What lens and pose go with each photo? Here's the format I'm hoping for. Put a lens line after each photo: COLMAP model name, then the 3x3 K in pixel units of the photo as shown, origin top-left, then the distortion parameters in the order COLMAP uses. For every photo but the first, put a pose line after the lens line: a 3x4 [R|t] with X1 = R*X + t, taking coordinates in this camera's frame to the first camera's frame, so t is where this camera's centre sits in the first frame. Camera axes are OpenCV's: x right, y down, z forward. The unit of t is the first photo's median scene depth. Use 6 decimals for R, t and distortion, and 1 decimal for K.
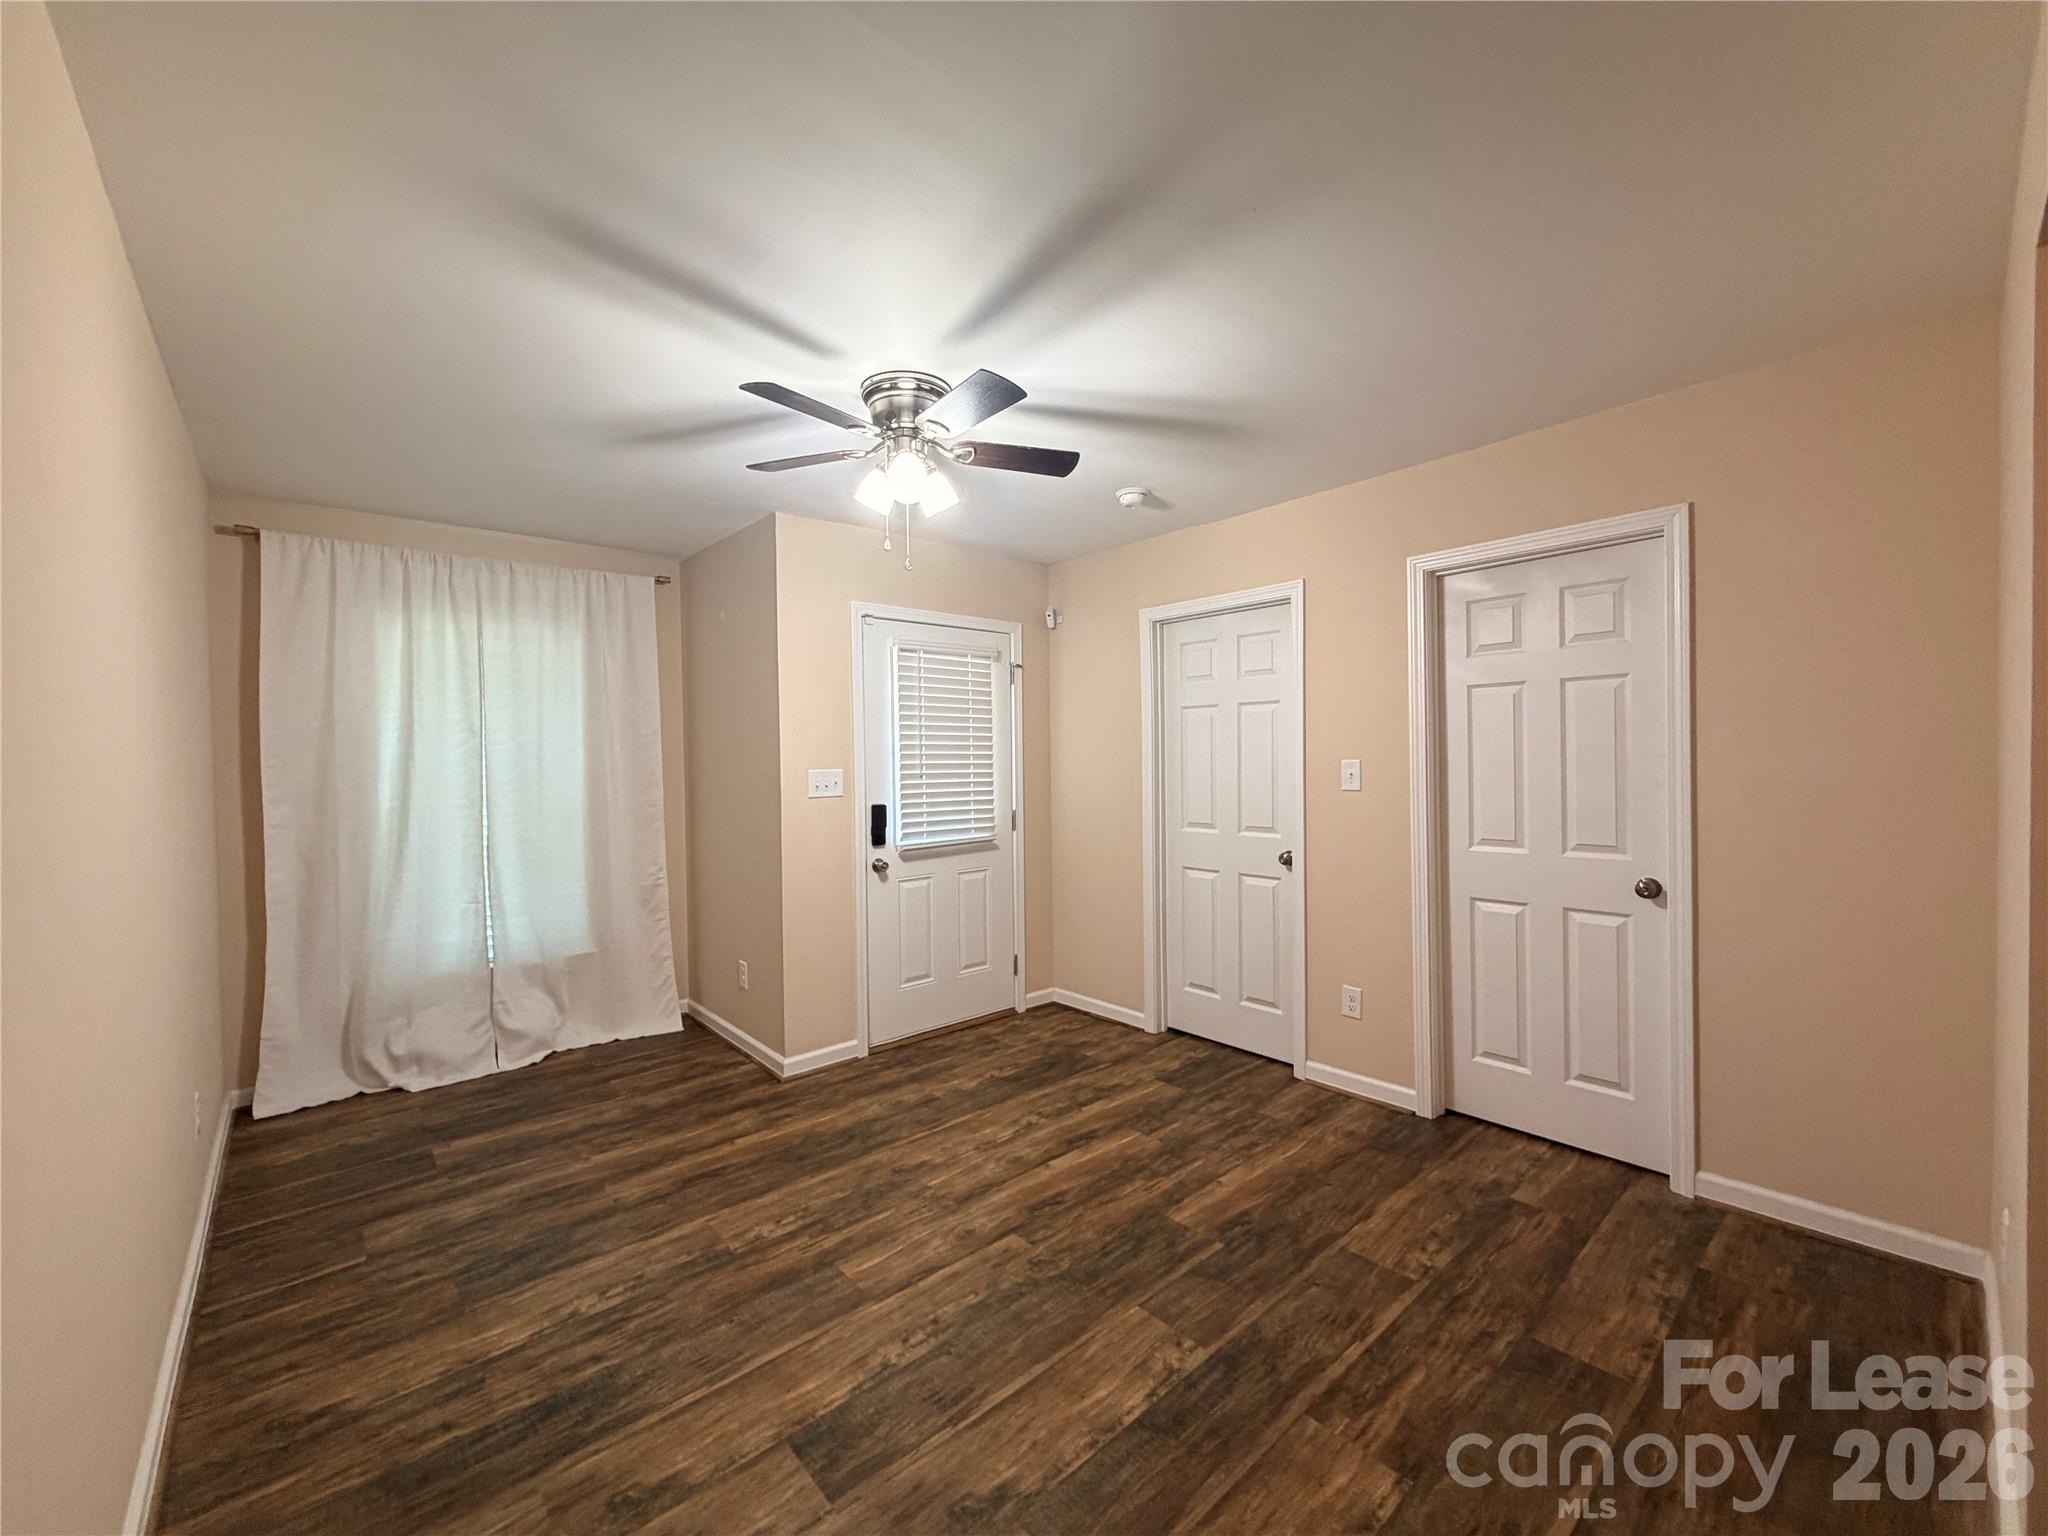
lens RADIAL K [[815.4, 0, 1013.9], [0, 815.4, 772.0], [0, 0, 1]] dist [0.000180, -0.000263]
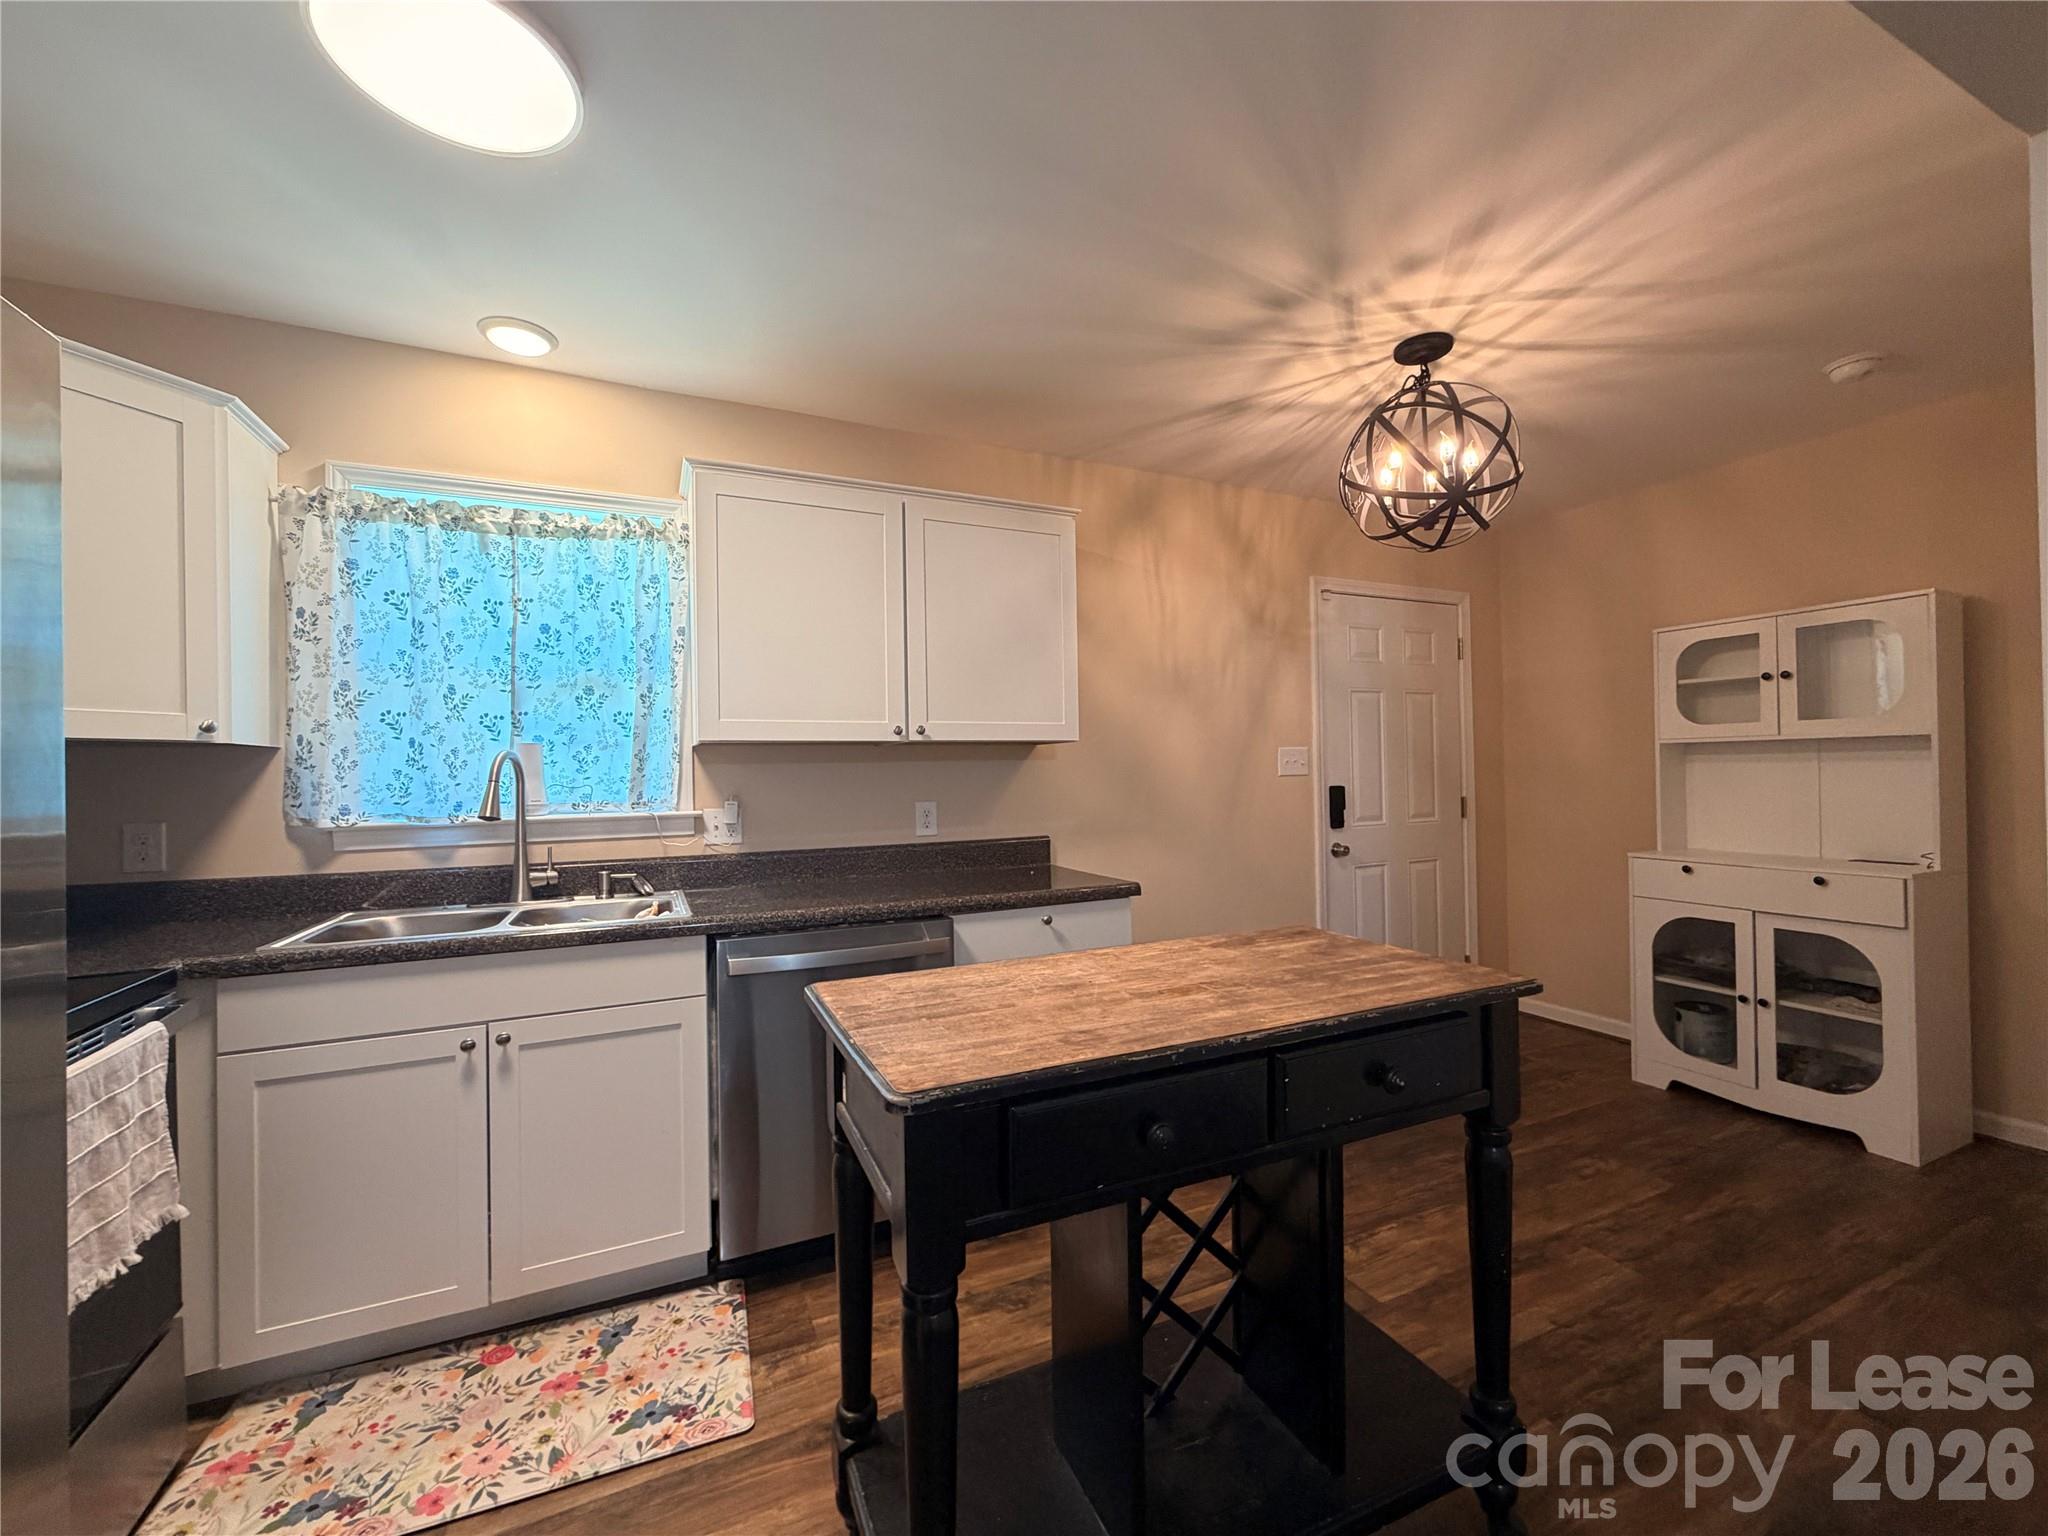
lens RADIAL K [[815.4, 0, 1019.5], [0, 815.4, 766.6], [0, 0, 1]] dist [0.000180, -0.000263]
pose [[0.959171, -0.007715, -0.282720, -0.246592], [0.002627, 0.999828, -0.018369, 0.032767], [0.282813, 0.016877, 0.959027, -0.027323]]
